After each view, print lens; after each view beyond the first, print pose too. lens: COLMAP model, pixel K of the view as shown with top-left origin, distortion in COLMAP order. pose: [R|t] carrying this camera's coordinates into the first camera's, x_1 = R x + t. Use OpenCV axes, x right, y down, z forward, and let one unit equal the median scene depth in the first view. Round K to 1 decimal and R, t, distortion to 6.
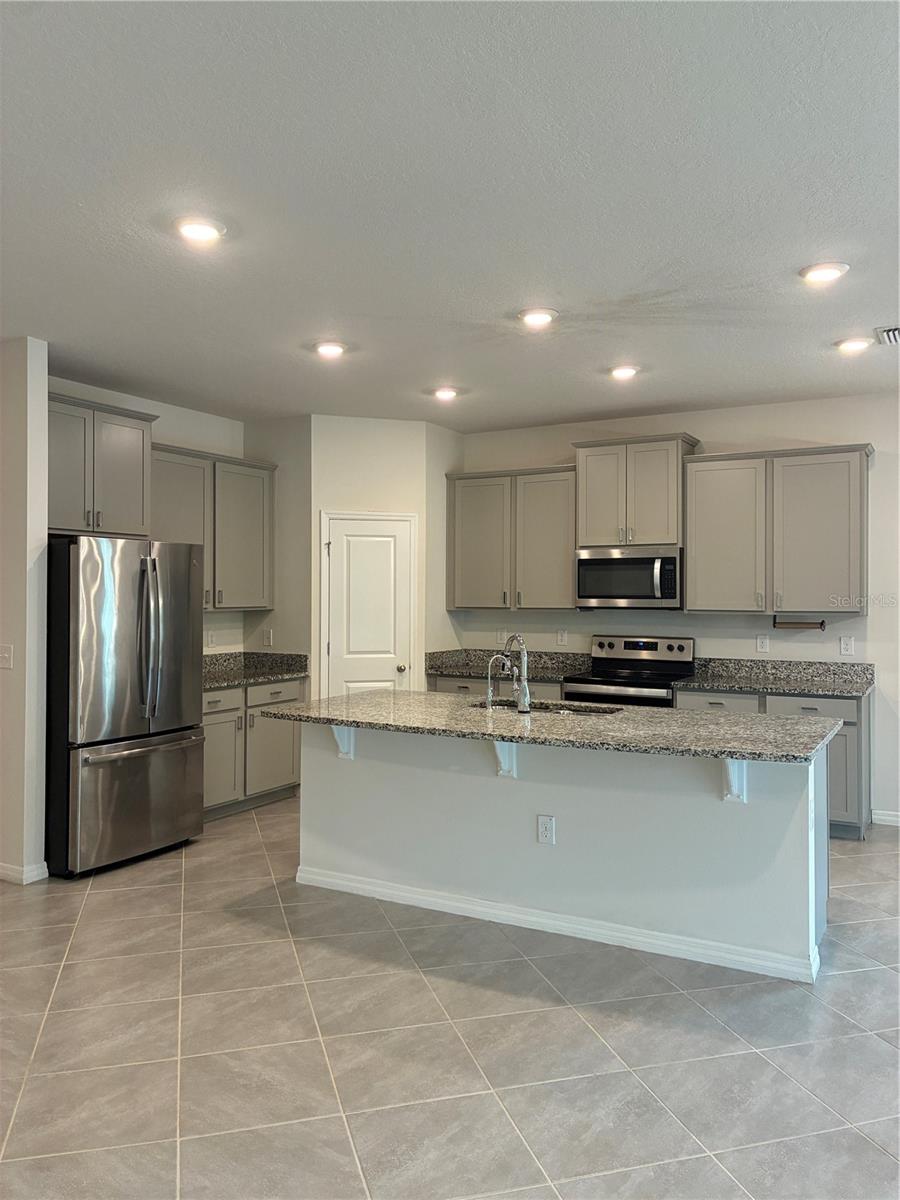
lens RADIAL K [[906.6, 0, 447.8], [0, 906.6, 587.7], [0, 0, 1]] dist [0.051995, -0.065811]
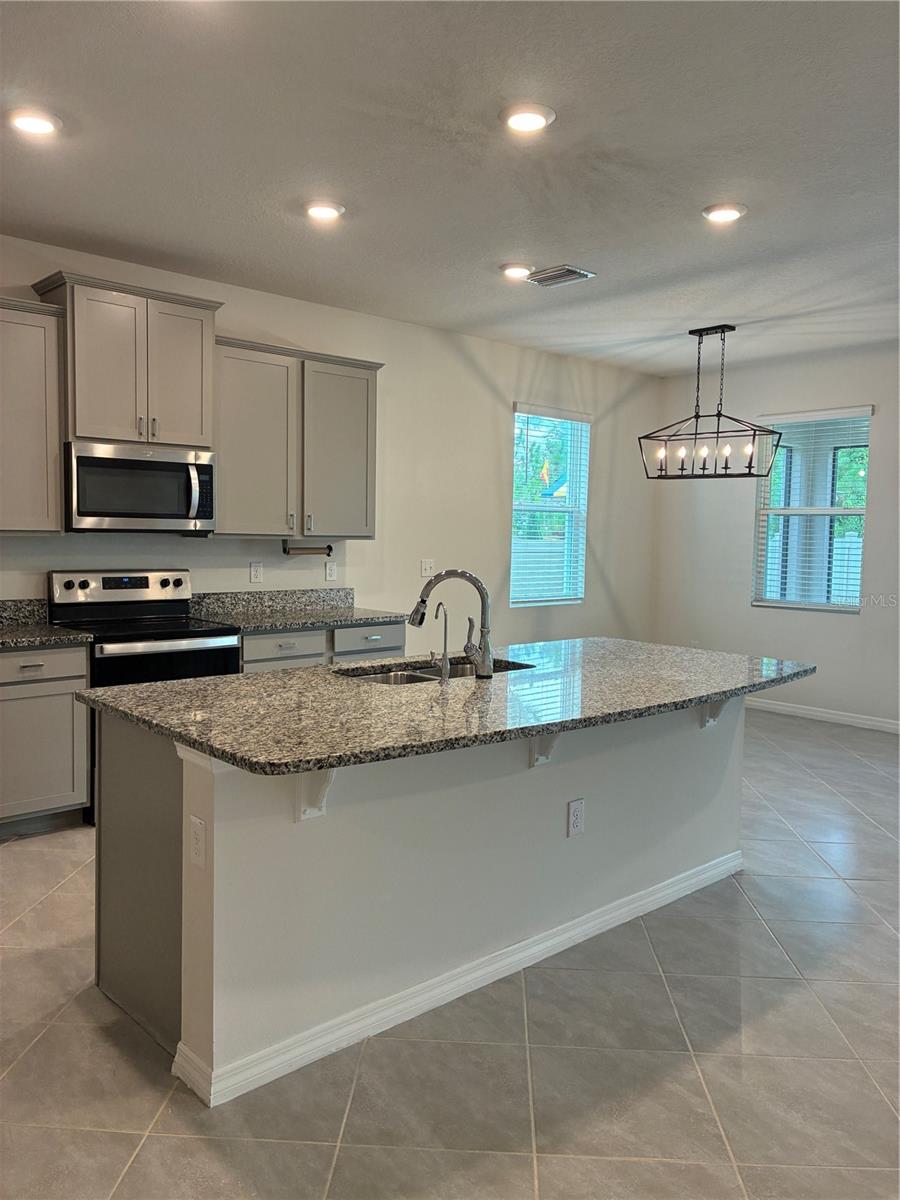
lens RADIAL K [[906.6, 0, 444.5], [0, 906.6, 592.0], [0, 0, 1]] dist [0.051995, -0.065811]
pose [[0.327403, -0.059724, 0.942995, -0.418939], [-0.025872, 0.997060, 0.072131, 0.012818], [-0.944531, -0.048013, 0.324895, 0.554469]]
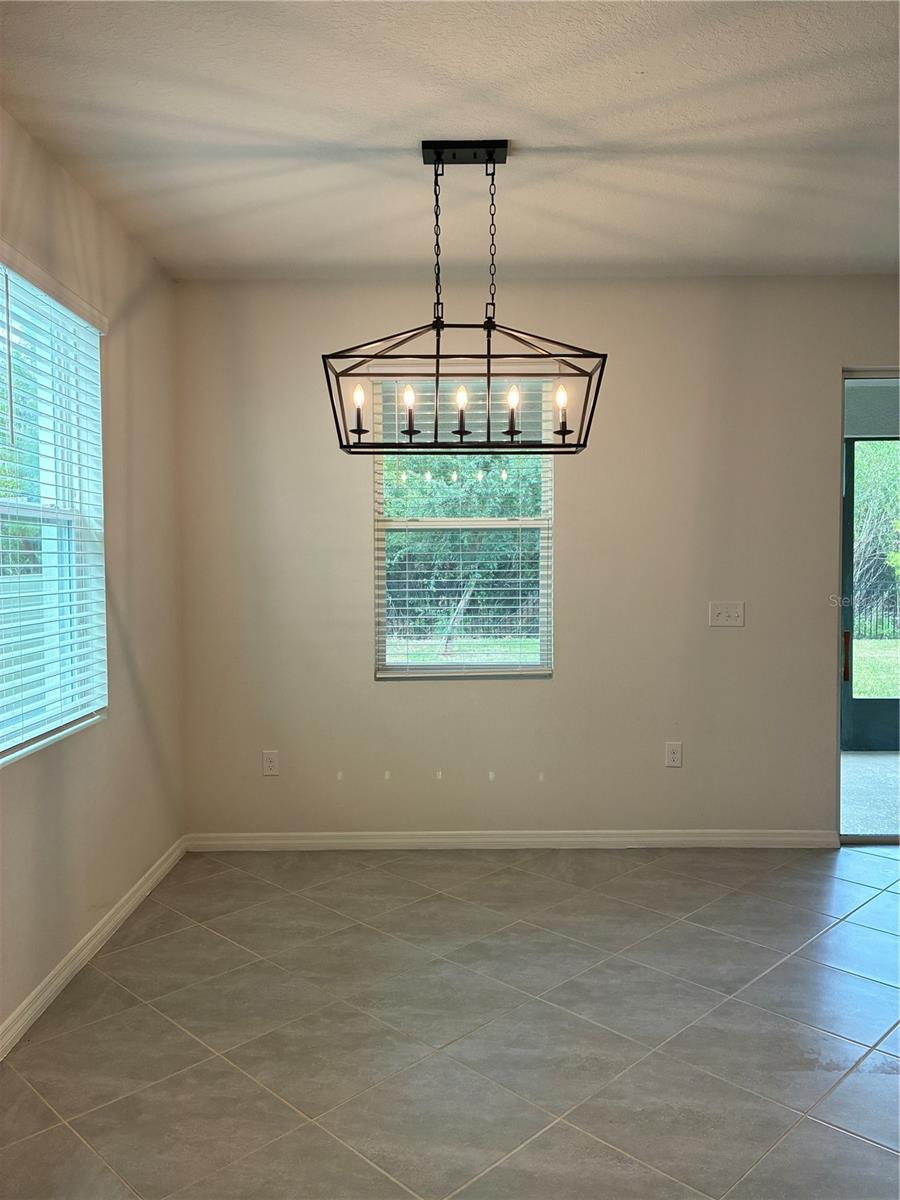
lens RADIAL K [[906.6, 0, 450.5], [0, 906.6, 598.0], [0, 0, 1]] dist [0.051995, -0.065811]
pose [[-0.483025, -0.034690, 0.874919, 0.186228], [-0.001011, 0.999236, 0.039061, 0.013447], [-0.875606, 0.017983, -0.482691, 0.859258]]
